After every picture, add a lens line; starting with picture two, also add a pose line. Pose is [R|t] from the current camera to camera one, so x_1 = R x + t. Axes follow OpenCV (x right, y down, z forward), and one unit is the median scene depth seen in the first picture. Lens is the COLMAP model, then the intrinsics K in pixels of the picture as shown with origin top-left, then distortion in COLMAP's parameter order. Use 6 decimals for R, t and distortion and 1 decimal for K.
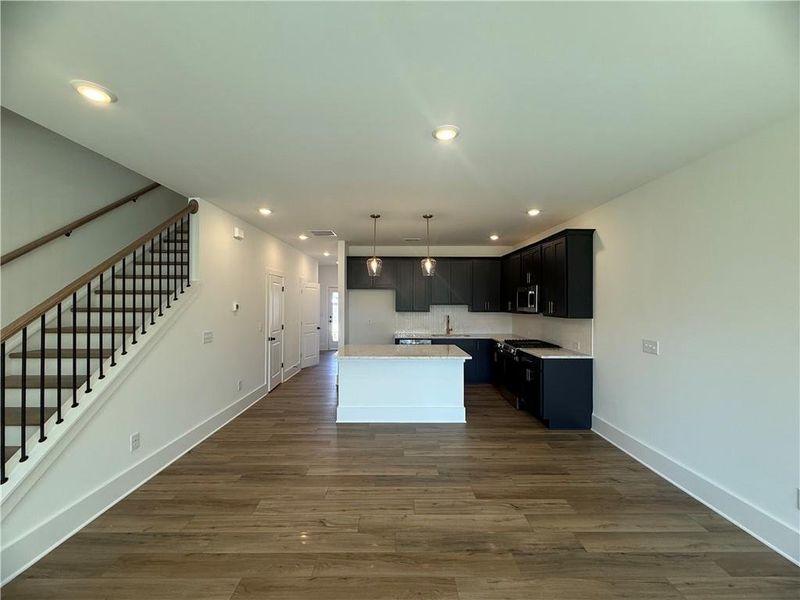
lens RADIAL K [[318.1, 0, 397.7], [0, 318.1, 299.7], [0, 0, 1]] dist [-0.000189, 0.000120]
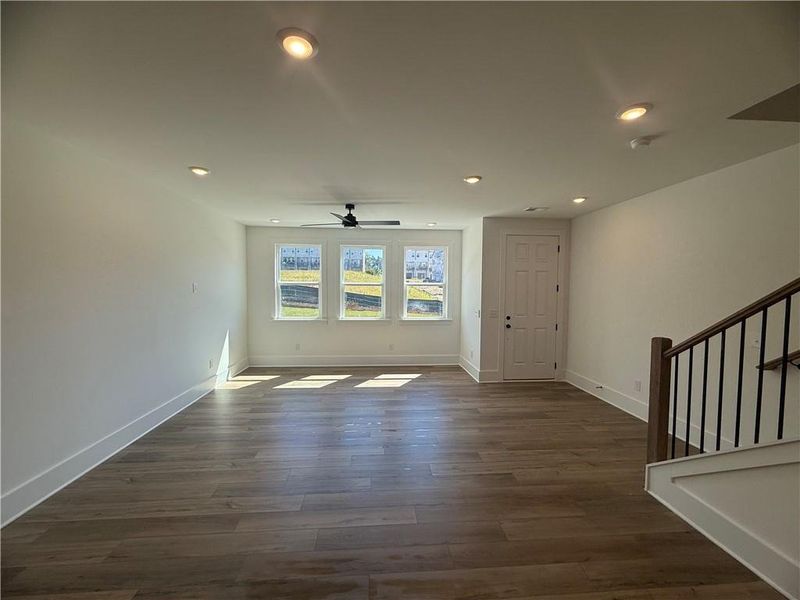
lens RADIAL K [[318.1, 0, 397.7], [0, 318.1, 299.7], [0, 0, 1]] dist [-0.000189, 0.000120]
pose [[-0.997725, -0.006519, -0.067093, -0.009457], [-0.009052, 0.999255, 0.037516, -0.002845], [0.066799, 0.038038, -0.997041, 0.945394]]
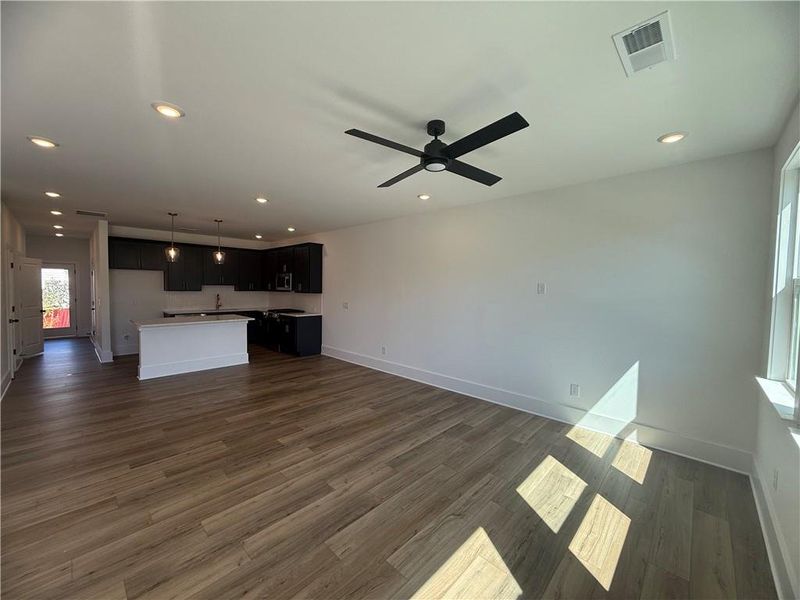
lens RADIAL K [[318.1, 0, 397.7], [0, 318.1, 299.7], [0, 0, 1]] dist [-0.000189, 0.000120]
pose [[0.698423, -0.022672, 0.715326, -0.388004], [-0.017761, 0.998641, 0.048992, -0.000769], [-0.715465, -0.046922, 0.697071, -0.582086]]
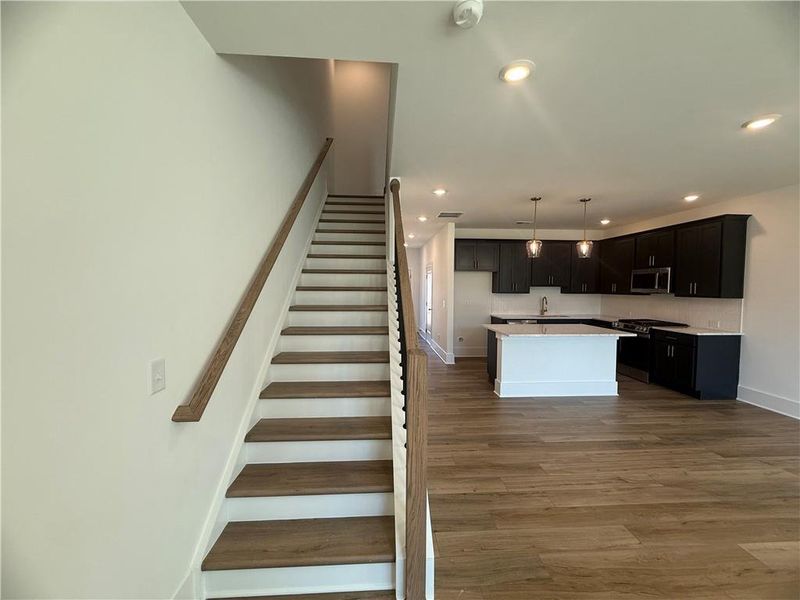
lens RADIAL K [[318.1, 0, 397.7], [0, 318.1, 299.7], [0, 0, 1]] dist [-0.000189, 0.000120]
pose [[0.998654, 0.000249, 0.051871, -0.617652], [-0.002896, 0.998697, 0.050946, 0.012146], [-0.051791, -0.051028, 0.997353, -0.017208]]
